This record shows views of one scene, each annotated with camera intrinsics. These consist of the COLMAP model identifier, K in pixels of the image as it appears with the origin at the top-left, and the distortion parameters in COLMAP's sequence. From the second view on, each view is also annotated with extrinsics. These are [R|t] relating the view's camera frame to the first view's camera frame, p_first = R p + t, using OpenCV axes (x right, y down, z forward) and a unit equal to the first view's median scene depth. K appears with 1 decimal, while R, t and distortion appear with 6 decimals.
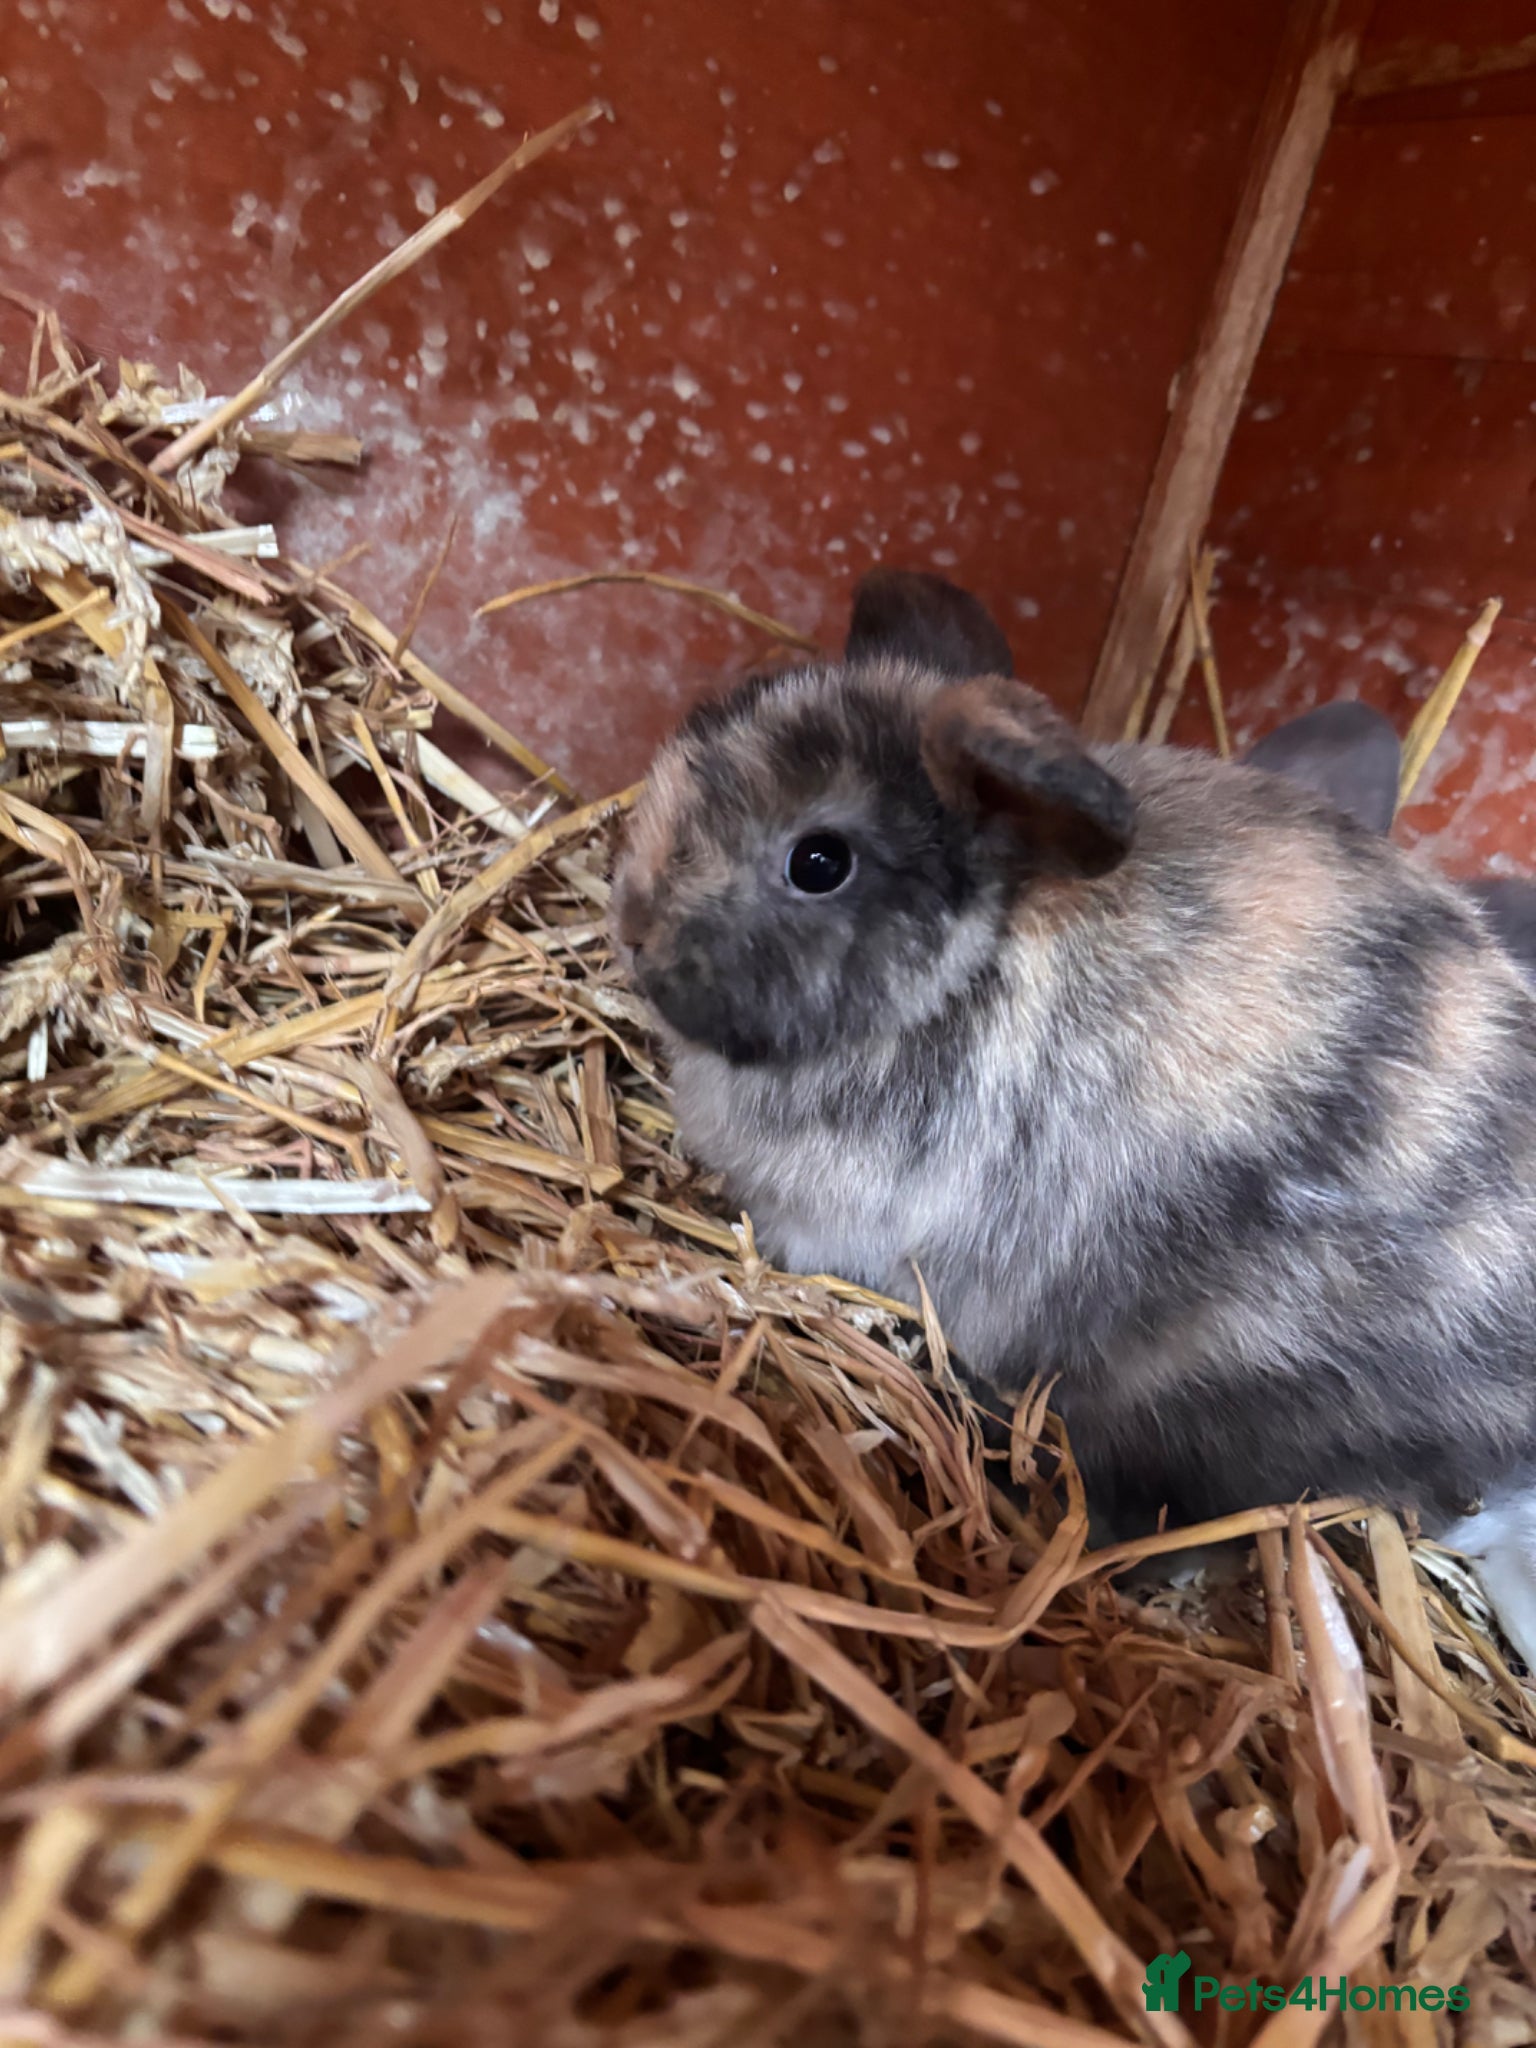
lens RADIAL K [[1604.9, 0, 762.2], [0, 1604.9, 1035.0], [0, 0, 1]] dist [-0.017127, 0.004546]
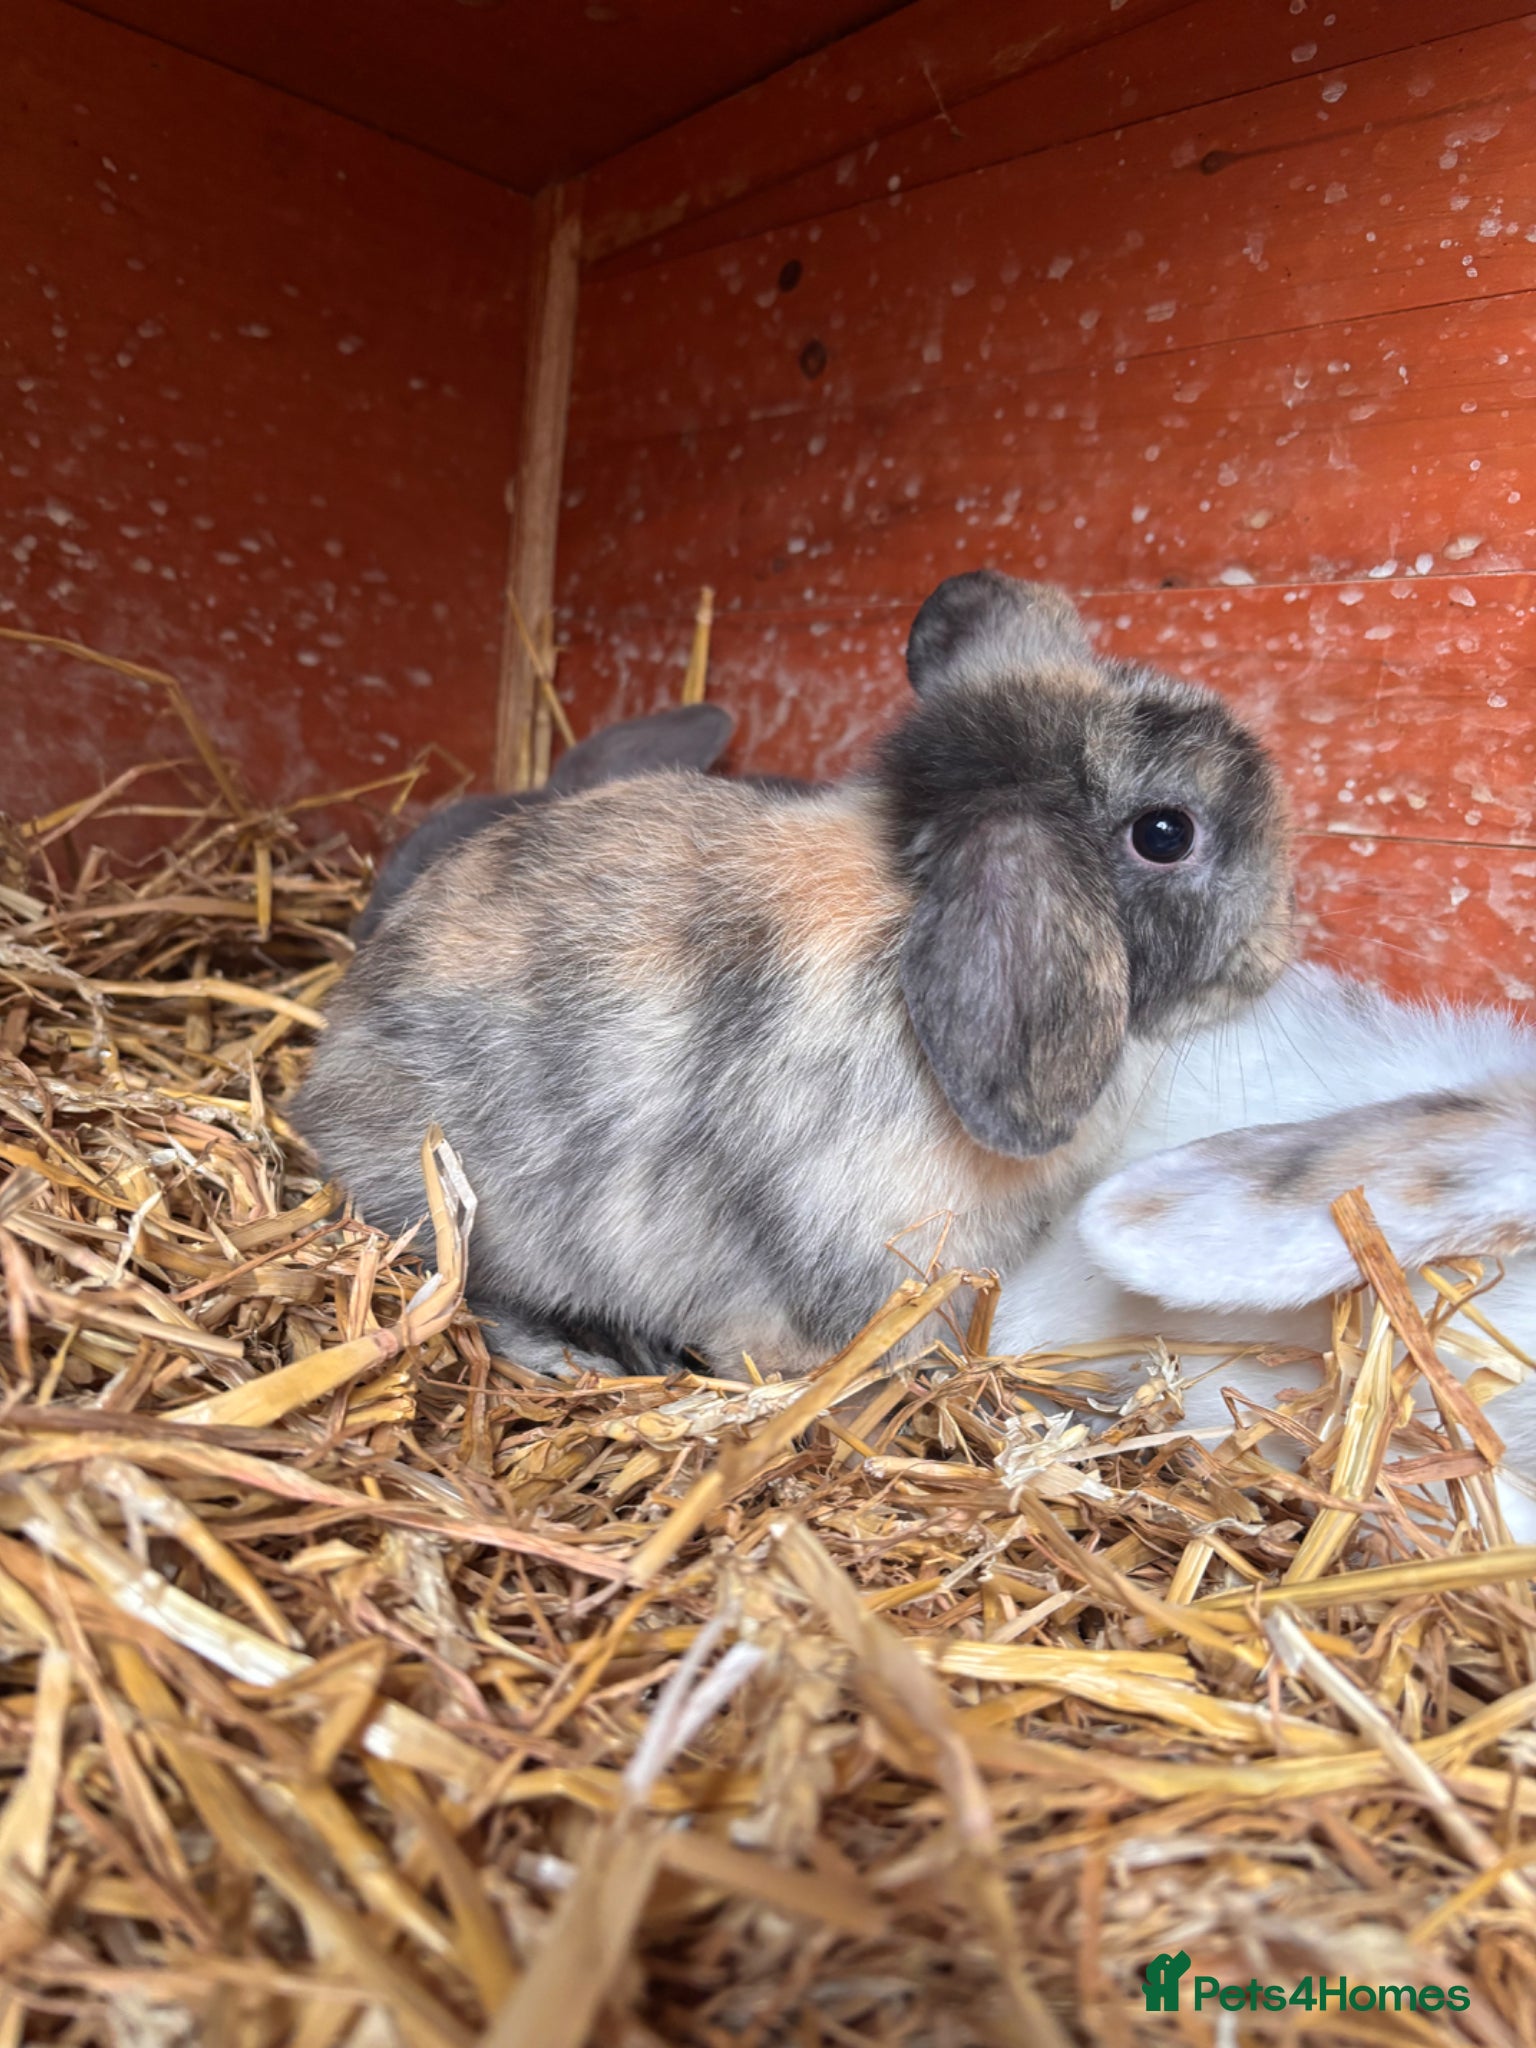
lens RADIAL K [[1604.9, 0, 772.9], [0, 1604.9, 1043.7], [0, 0, 1]] dist [-0.017127, 0.004546]
pose [[0.973397, -0.162108, 0.161926, 0.230101], [0.184318, 0.973813, -0.133099, 0.268332], [-0.136109, 0.159404, 0.977786, -0.225655]]
